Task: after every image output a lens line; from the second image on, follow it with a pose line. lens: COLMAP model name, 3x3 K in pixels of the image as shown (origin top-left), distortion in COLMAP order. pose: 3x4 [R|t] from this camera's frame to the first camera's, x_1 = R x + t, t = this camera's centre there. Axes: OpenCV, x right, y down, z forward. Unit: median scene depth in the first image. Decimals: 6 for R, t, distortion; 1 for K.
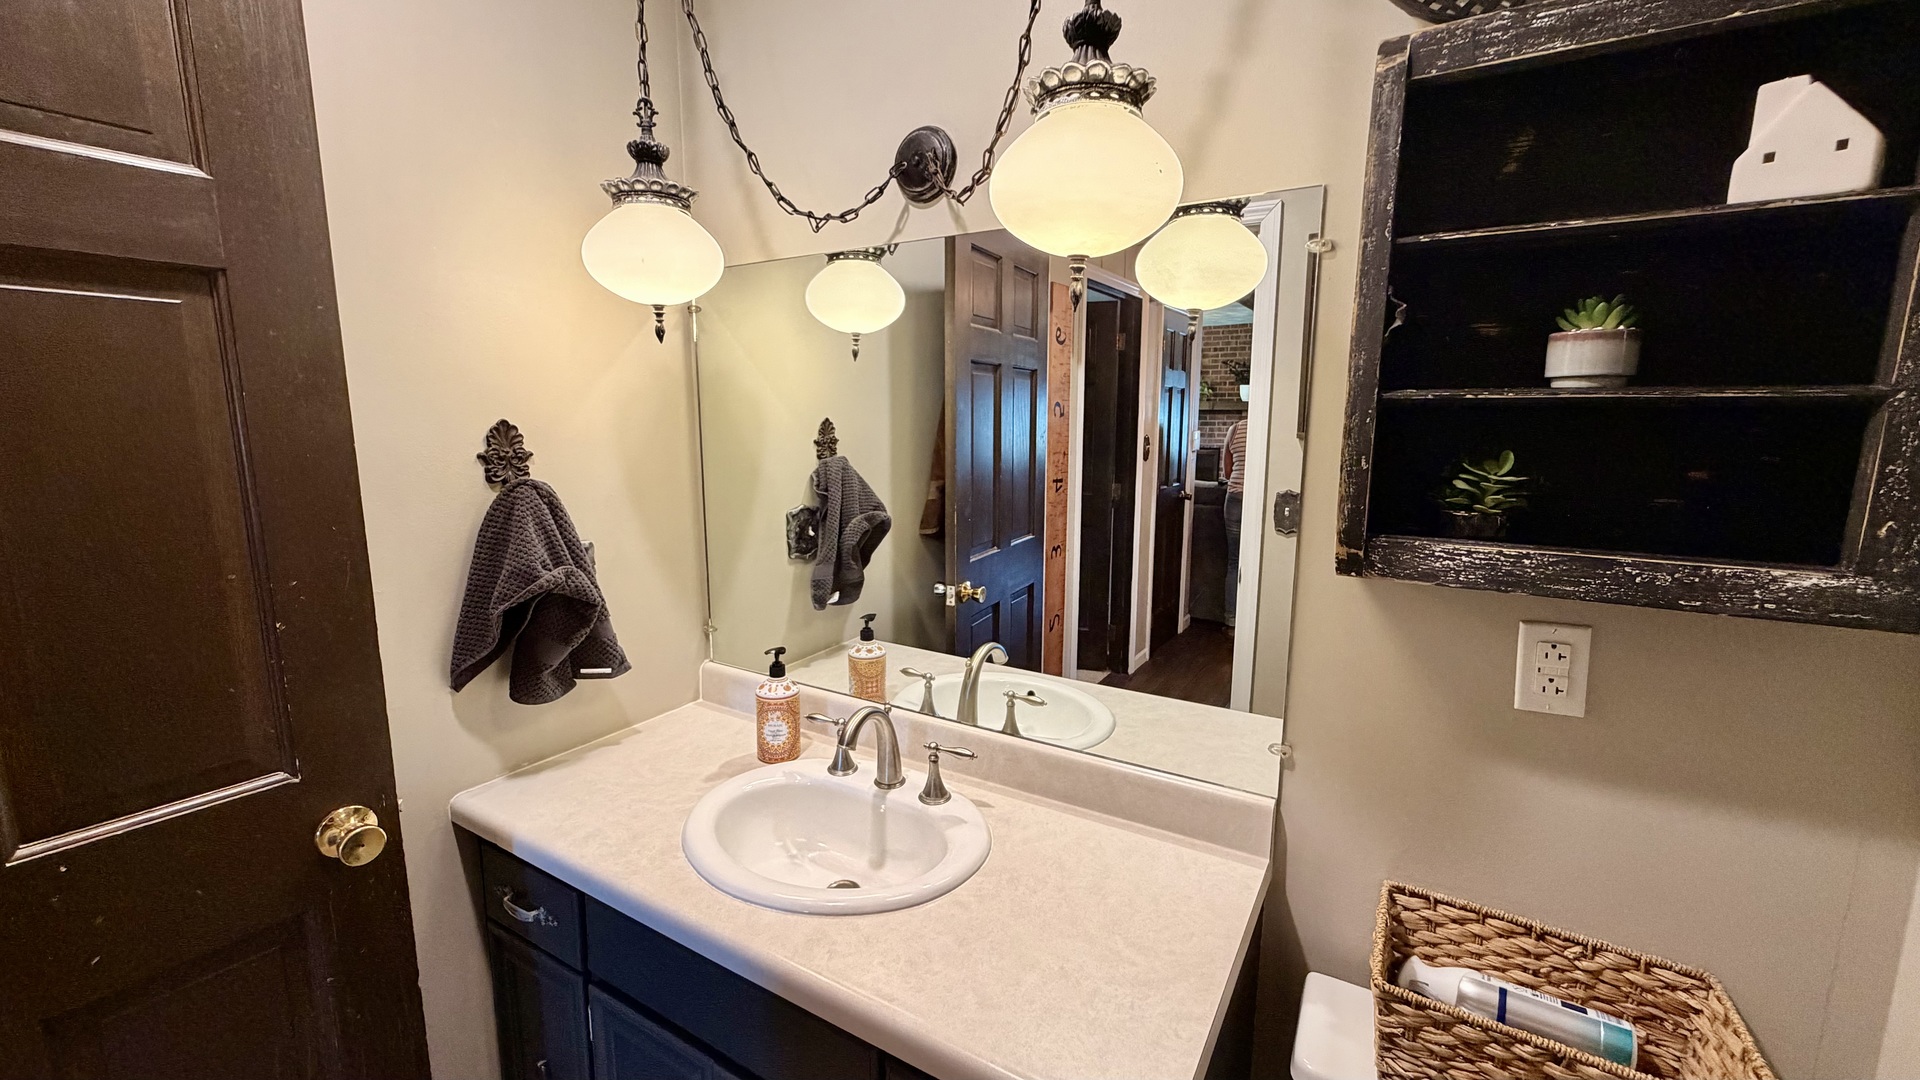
lens RADIAL K [[768.4, 0, 953.0], [0, 768.4, 537.1], [0, 0, 1]] dist [0.000047, 0.000115]
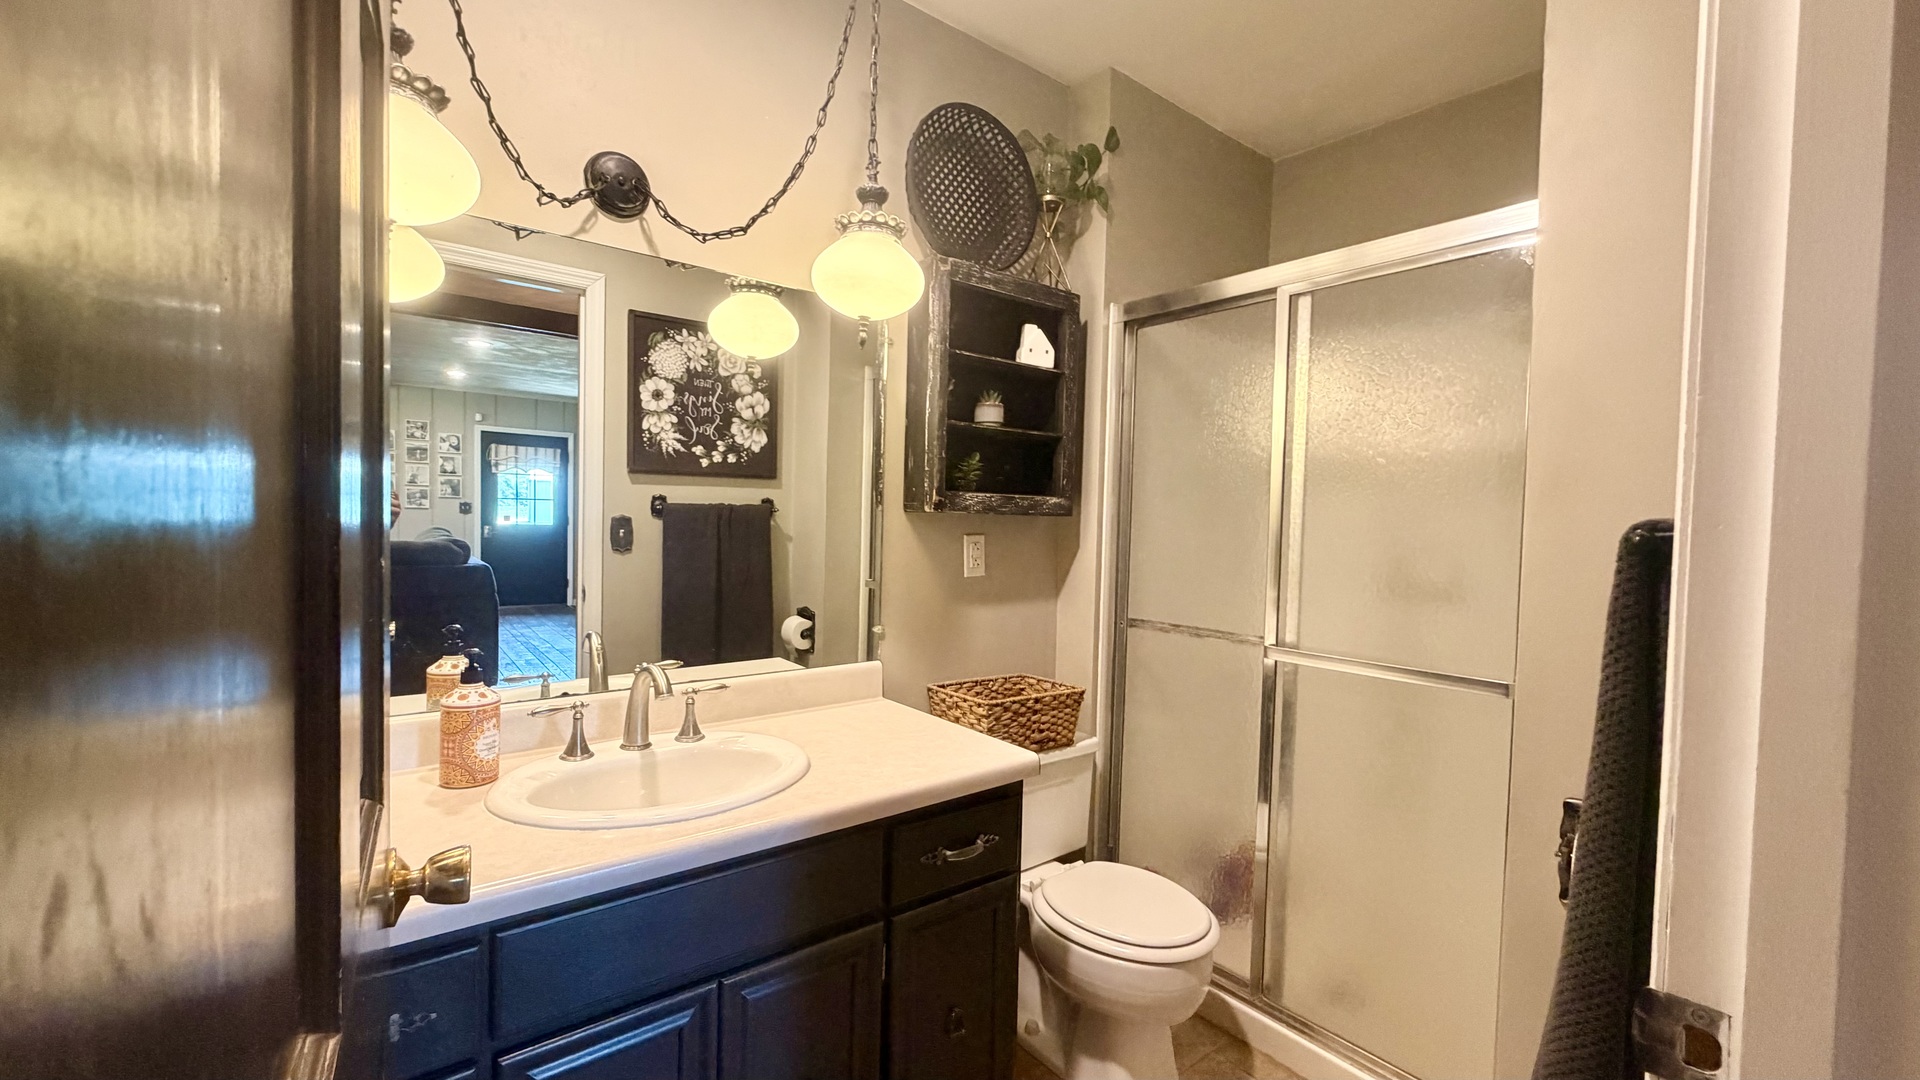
lens RADIAL K [[768.4, 0, 953.0], [0, 768.4, 537.1], [0, 0, 1]] dist [0.000047, 0.000115]
pose [[0.348052, -0.021254, 0.937234, -1.421024], [0.121524, 0.992331, -0.022625, 0.177495], [-0.929565, 0.121771, 0.347965, 0.318589]]
